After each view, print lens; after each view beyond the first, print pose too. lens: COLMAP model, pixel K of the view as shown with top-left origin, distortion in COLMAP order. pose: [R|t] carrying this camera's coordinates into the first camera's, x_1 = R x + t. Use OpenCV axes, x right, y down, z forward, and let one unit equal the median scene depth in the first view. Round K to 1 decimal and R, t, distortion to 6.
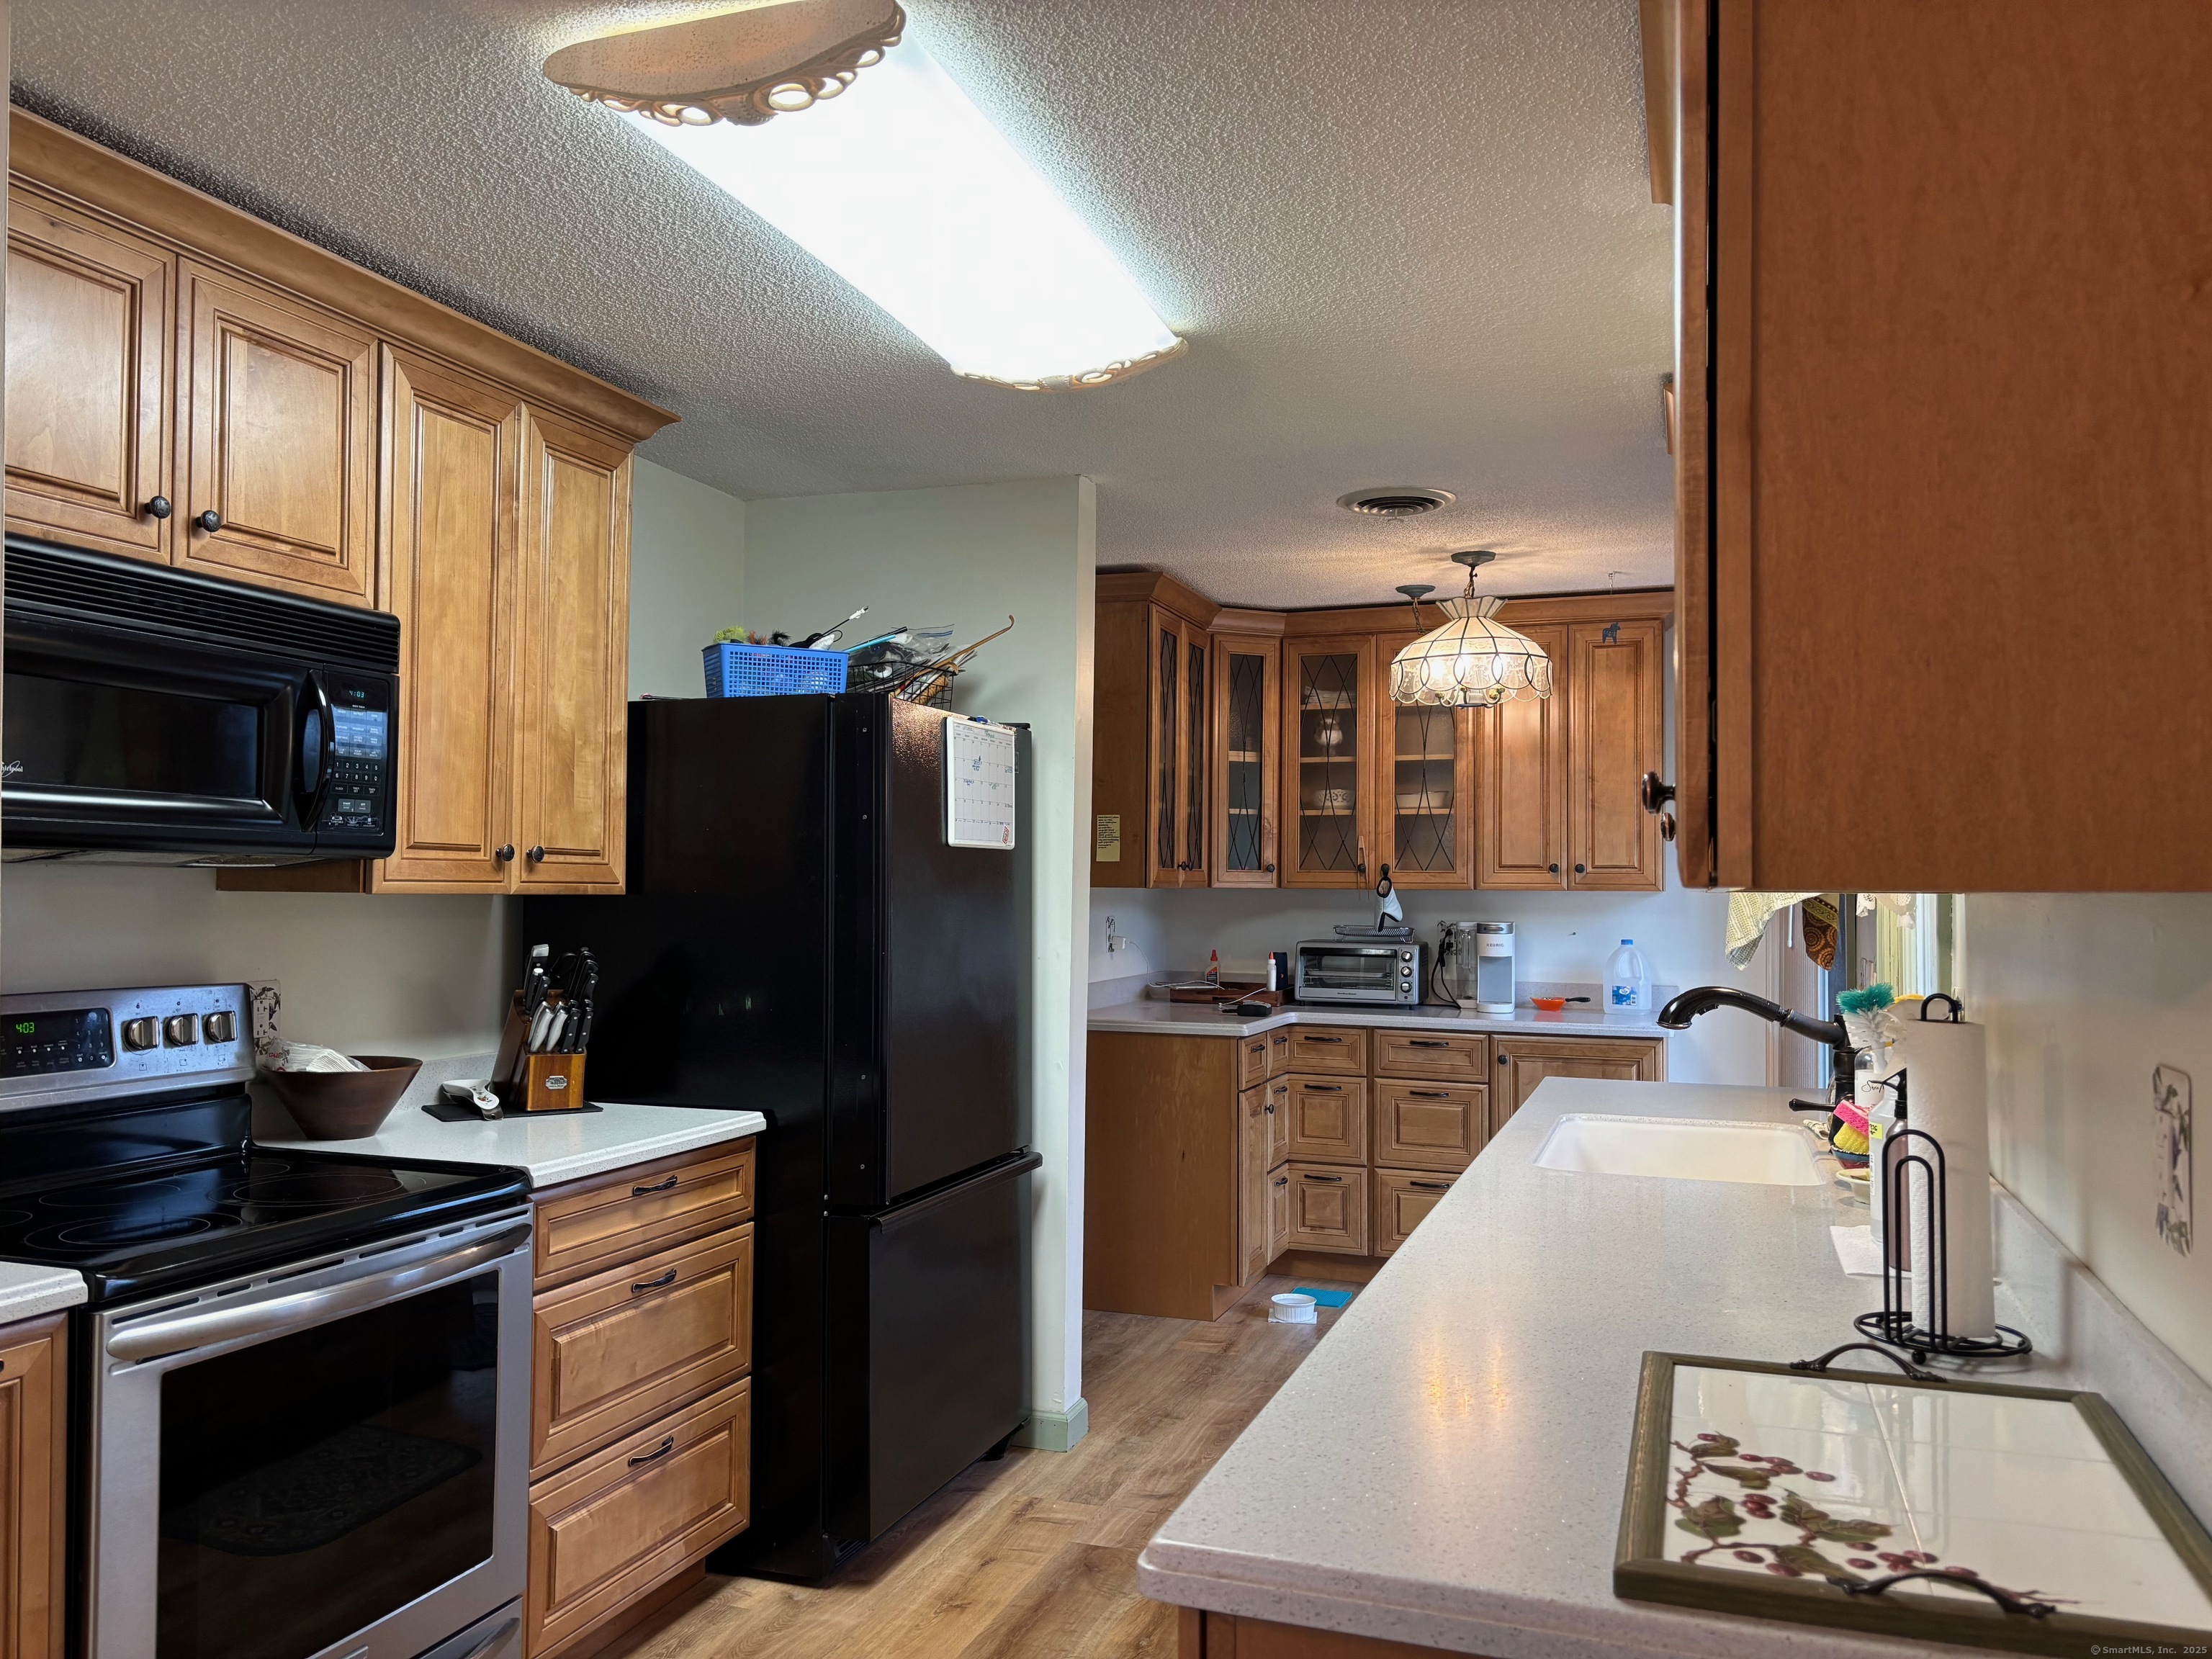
lens RADIAL K [[1667.4, 0, 1114.3], [0, 1667.4, 840.4], [0, 0, 1]] dist [0.136706, -0.198413]
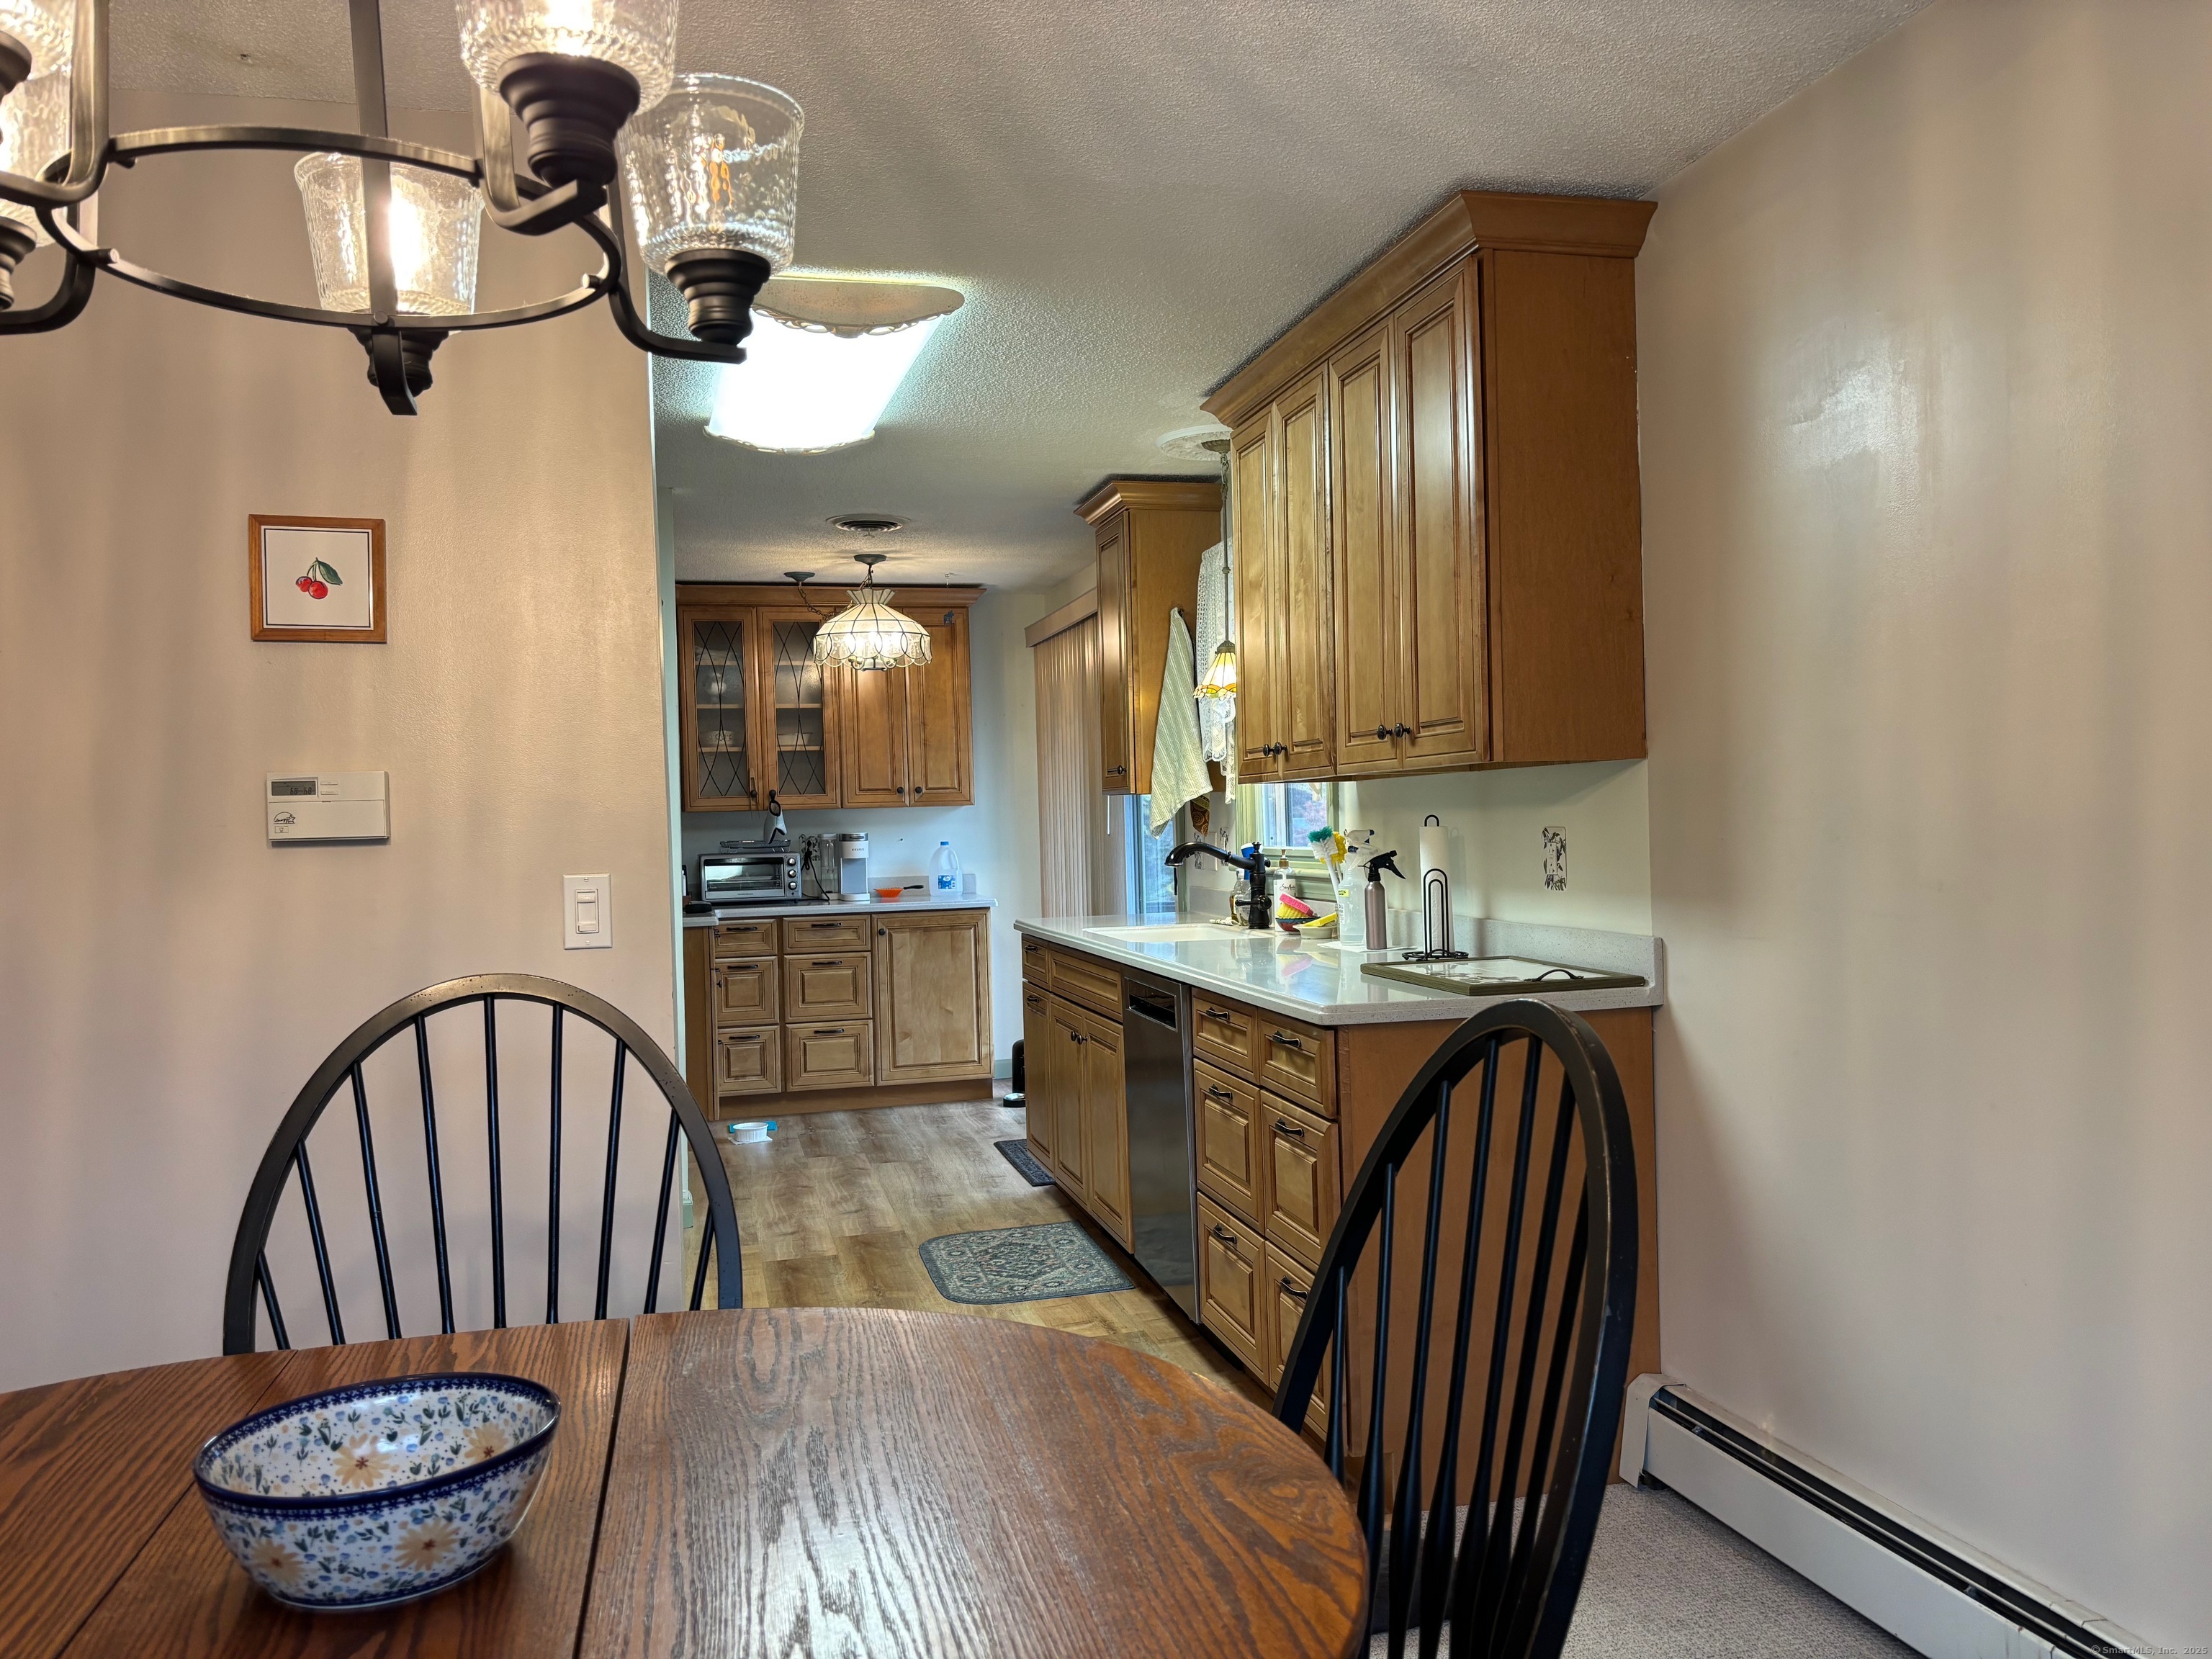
lens RADIAL K [[1667.4, 0, 1114.3], [0, 1667.4, 840.4], [0, 0, 1]] dist [0.136706, -0.198413]
pose [[0.828728, -0.036865, 0.558436, -0.347788], [0.017963, 0.999066, 0.039295, 0.007311], [-0.559364, -0.022533, 0.828616, -0.205025]]
